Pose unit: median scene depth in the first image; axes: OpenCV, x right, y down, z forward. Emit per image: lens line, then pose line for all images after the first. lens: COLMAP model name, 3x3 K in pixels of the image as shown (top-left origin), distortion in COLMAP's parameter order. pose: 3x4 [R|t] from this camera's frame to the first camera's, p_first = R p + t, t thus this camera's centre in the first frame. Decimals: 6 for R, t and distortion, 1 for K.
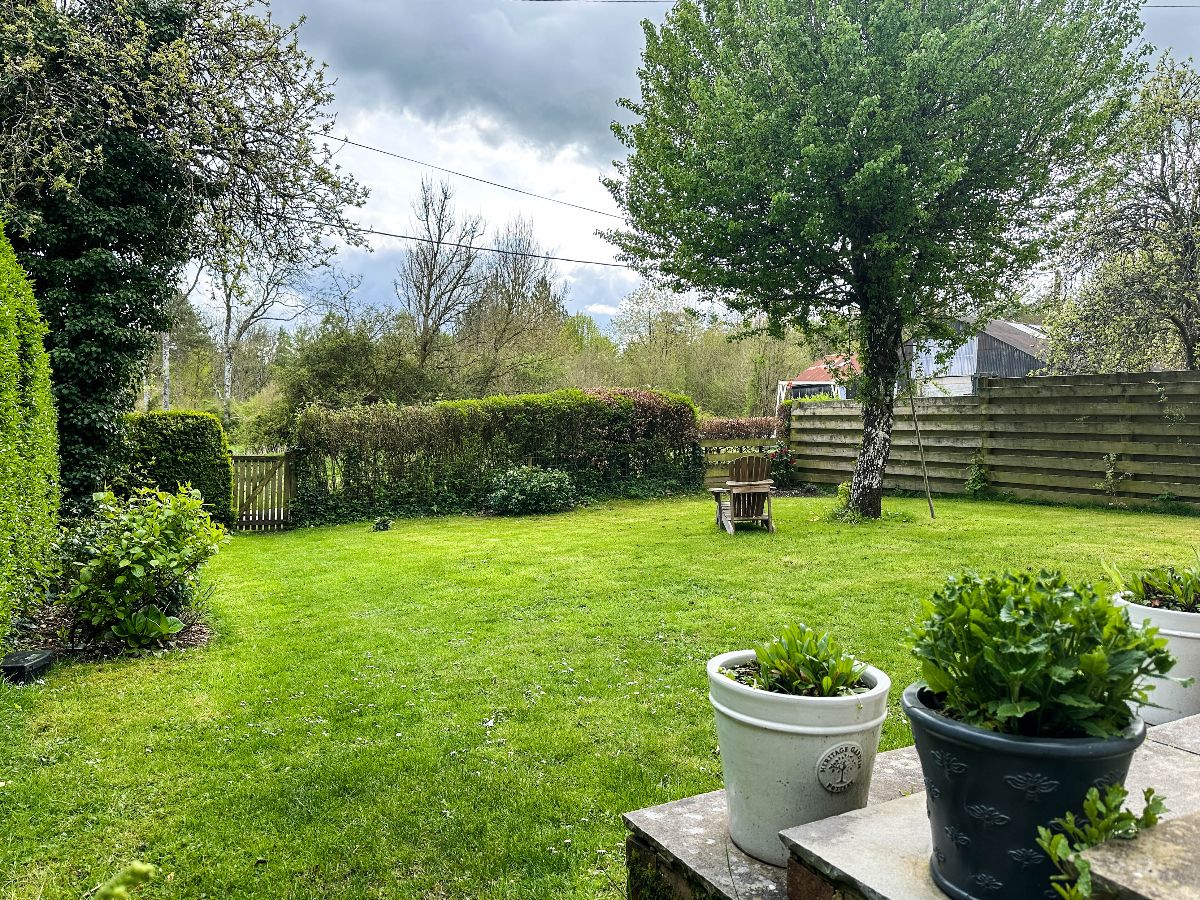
lens RADIAL K [[855.2, 0, 583.0], [0, 855.2, 454.2], [0, 0, 1]] dist [0.057901, -0.046001]
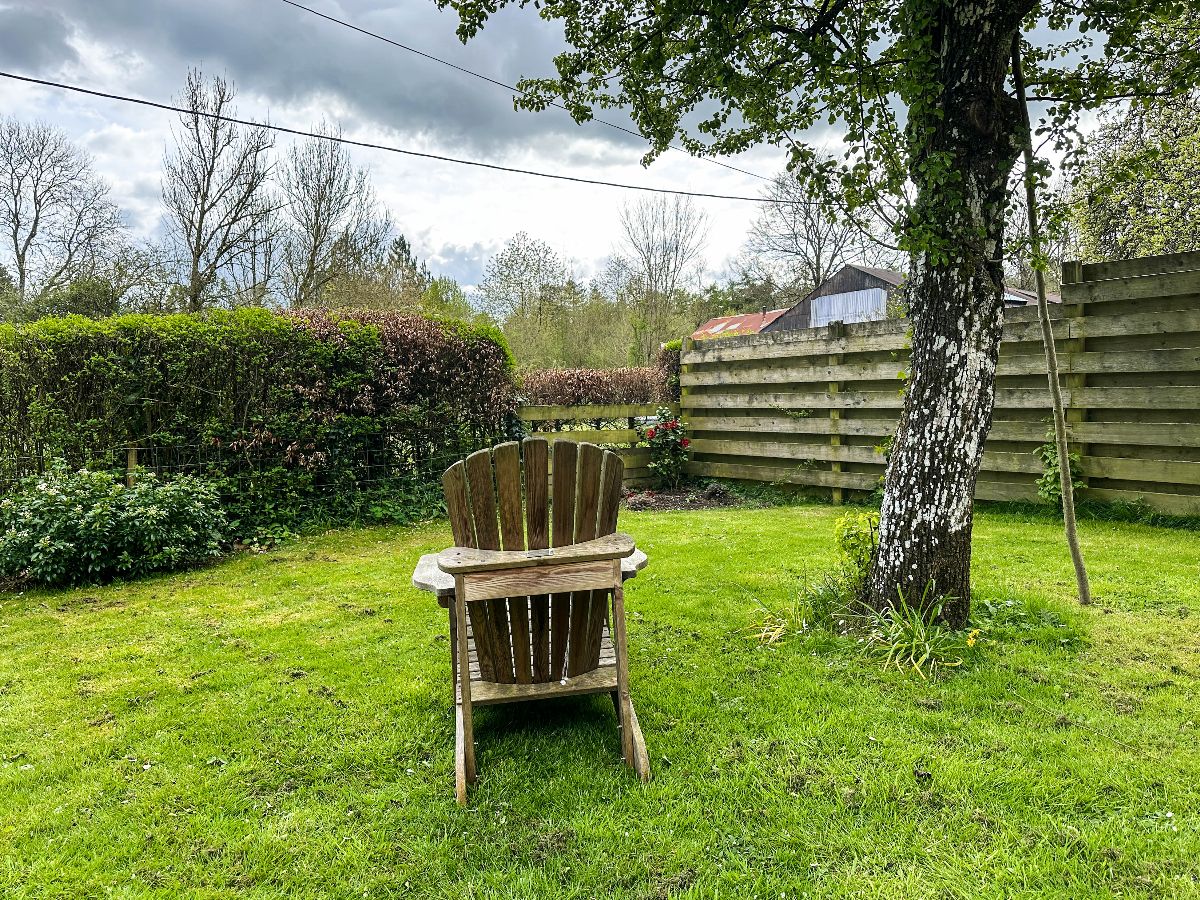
lens RADIAL K [[886.3, 0, 600.0], [0, 886.3, 450.0], [0, 0, 1]] dist [0.029907, -0.003489]
pose [[0.988091, -0.023851, 0.152008, 0.107470], [0.021033, 0.999576, 0.020124, 0.000247], [-0.152424, -0.016687, 0.988174, 0.464224]]
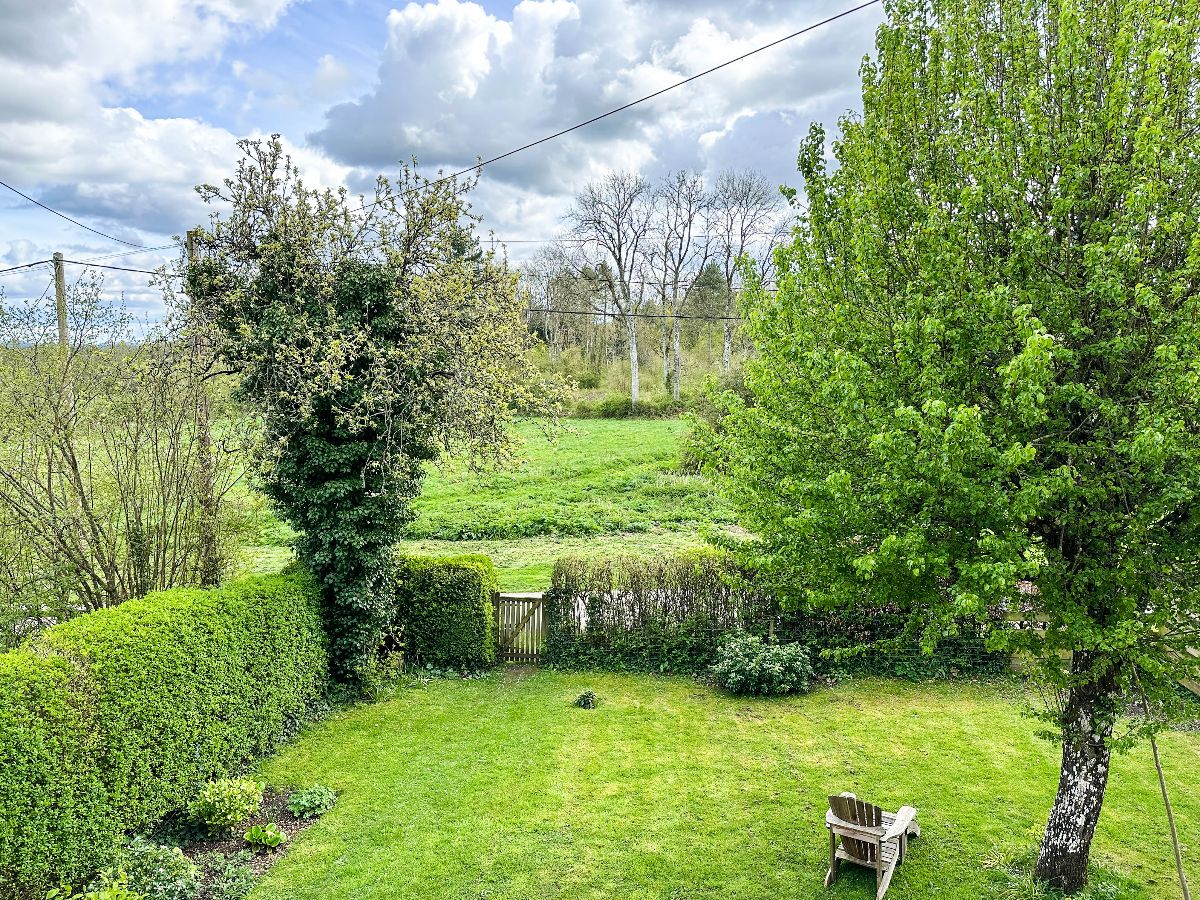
lens RADIAL K [[855.2, 0, 583.0], [0, 855.2, 454.2], [0, 0, 1]] dist [0.057901, -0.046001]
pose [[0.836119, 0.046017, -0.546615, 0.253258], [-0.004082, 0.996970, 0.077685, -0.234640], [0.548533, -0.062723, 0.833773, 0.119096]]
